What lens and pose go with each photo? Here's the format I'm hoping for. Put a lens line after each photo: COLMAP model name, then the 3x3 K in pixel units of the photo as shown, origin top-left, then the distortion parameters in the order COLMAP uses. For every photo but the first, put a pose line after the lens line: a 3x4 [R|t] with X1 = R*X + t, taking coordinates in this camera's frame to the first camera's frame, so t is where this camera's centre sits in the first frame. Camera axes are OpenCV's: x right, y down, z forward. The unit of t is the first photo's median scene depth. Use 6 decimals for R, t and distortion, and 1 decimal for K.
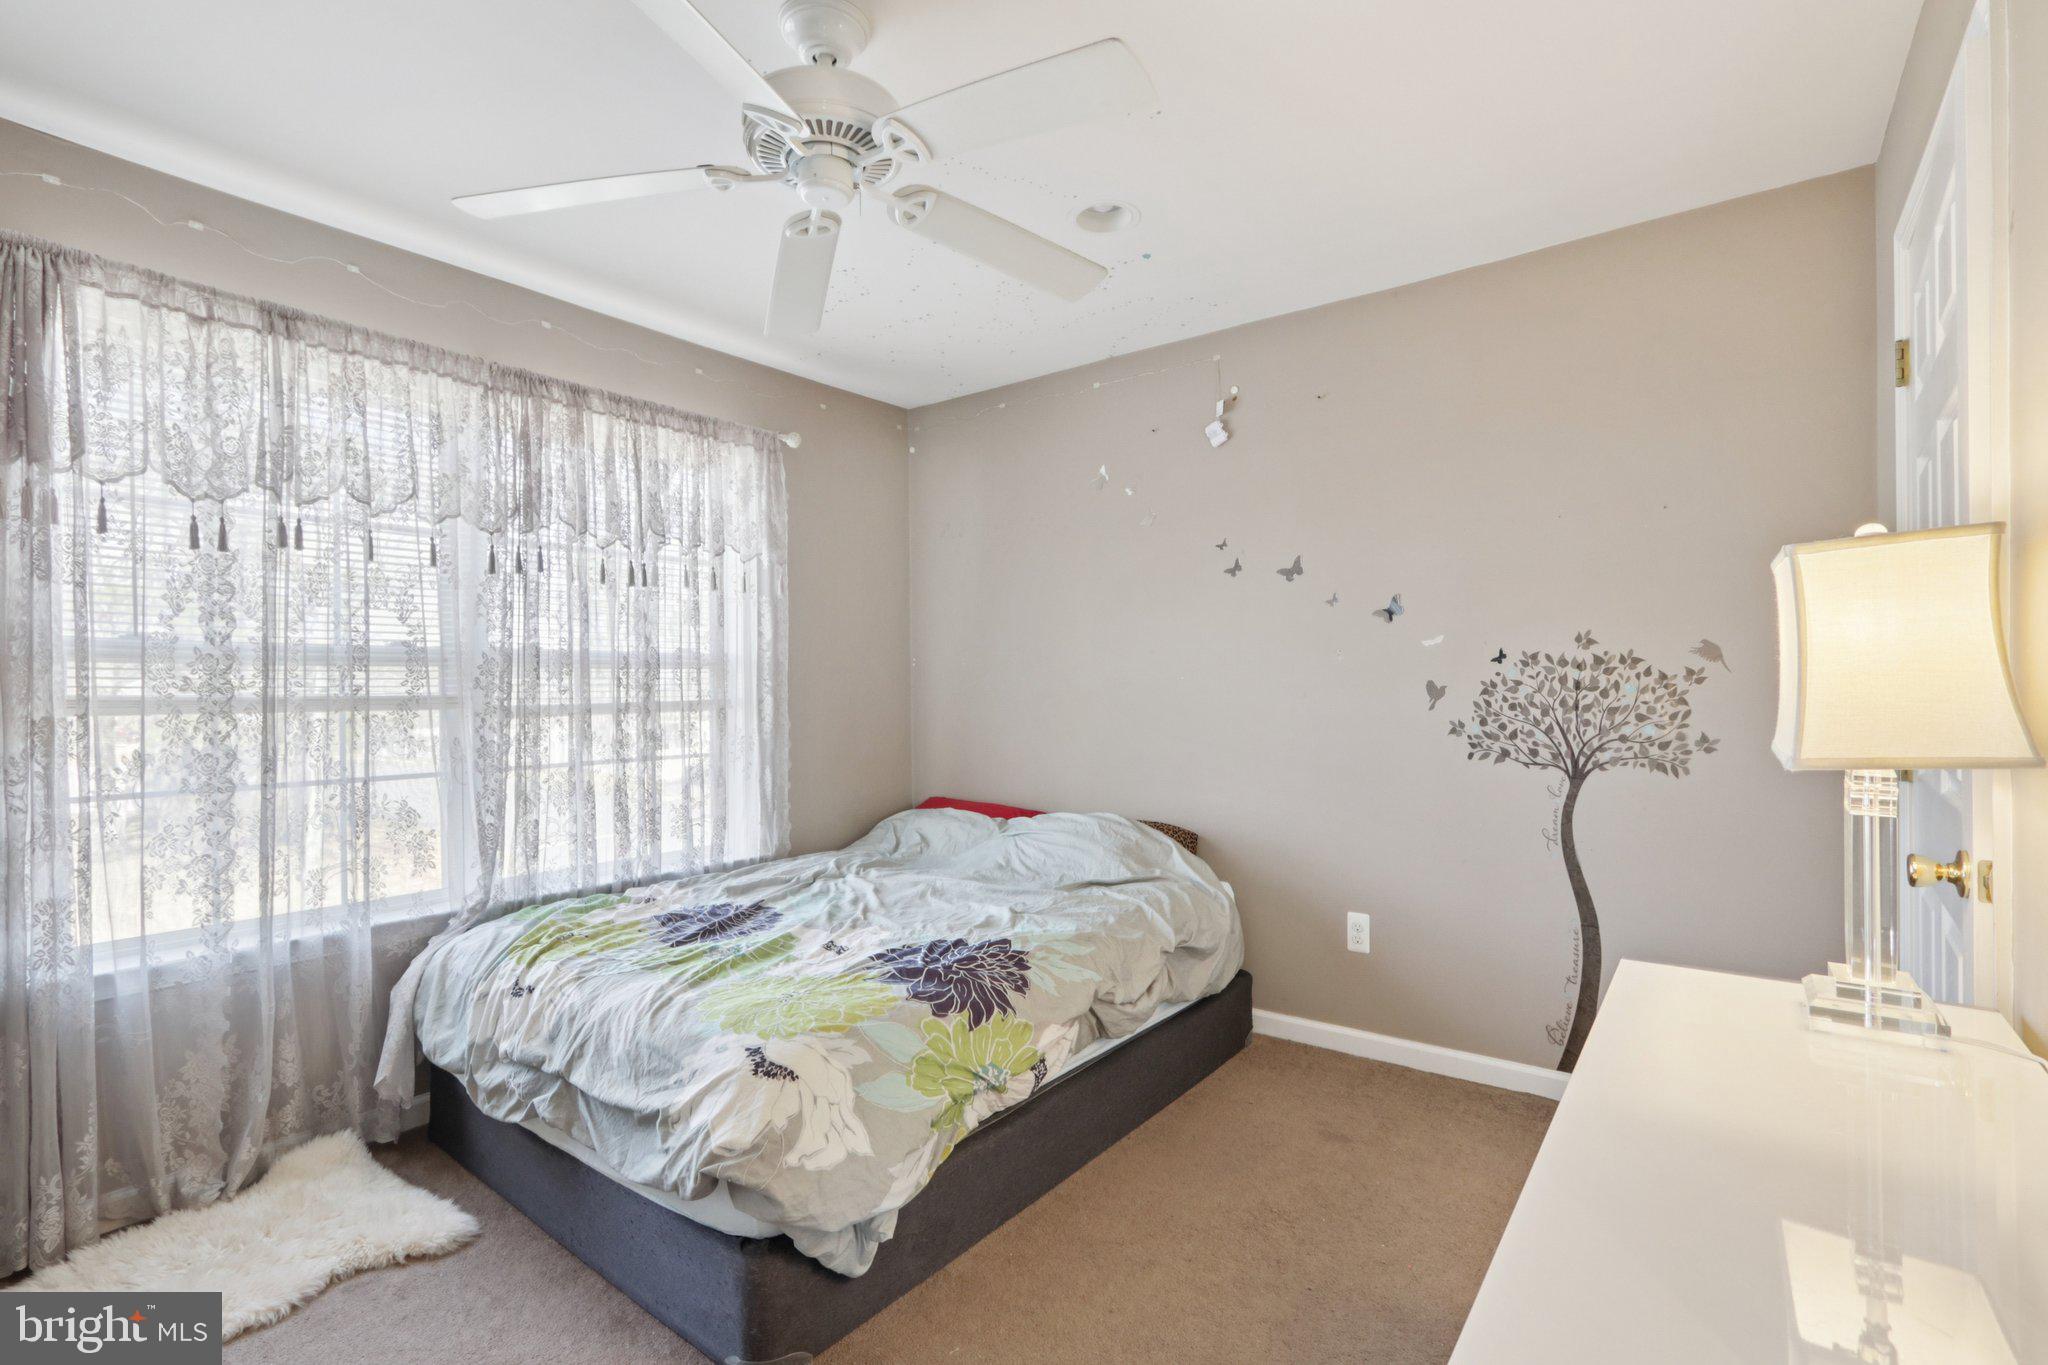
lens RADIAL K [[961.3, 0, 1024.0], [0, 961.3, 682.5], [0, 0, 1]] dist [0.000045, -0.000033]
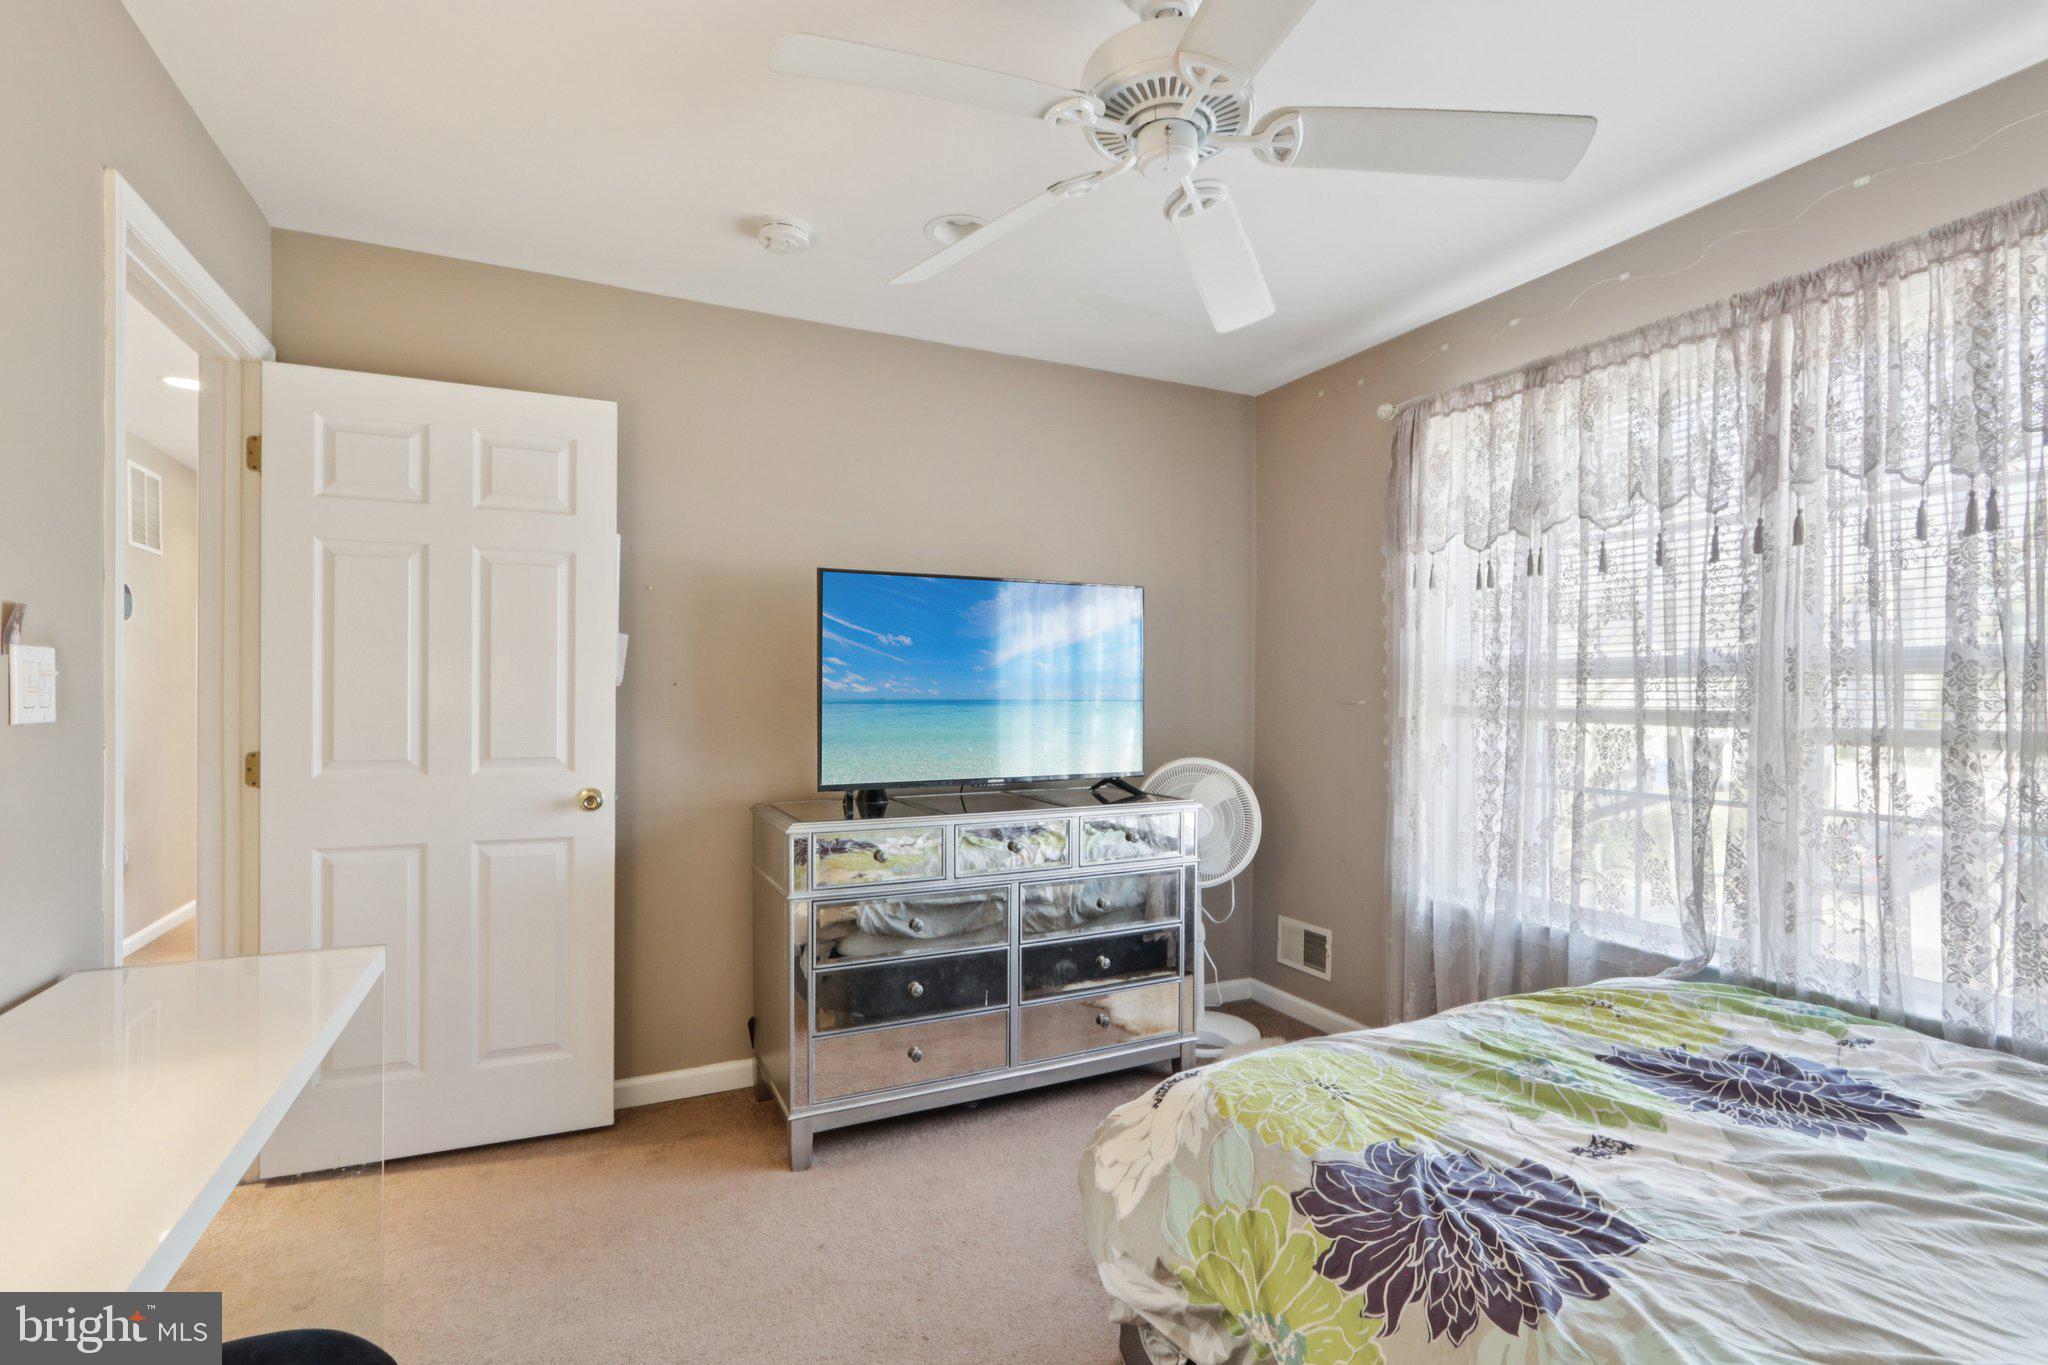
lens RADIAL K [[953.4, 0, 1024.0], [0, 953.4, 682.5], [0, 0, 1]] dist [0.022728, 0.000050]
pose [[-0.452294, -0.000332, -0.891869, 0.511303], [0.004728, 0.999985, -0.002770, -0.013574], [0.891856, -0.005470, -0.452286, 0.976501]]
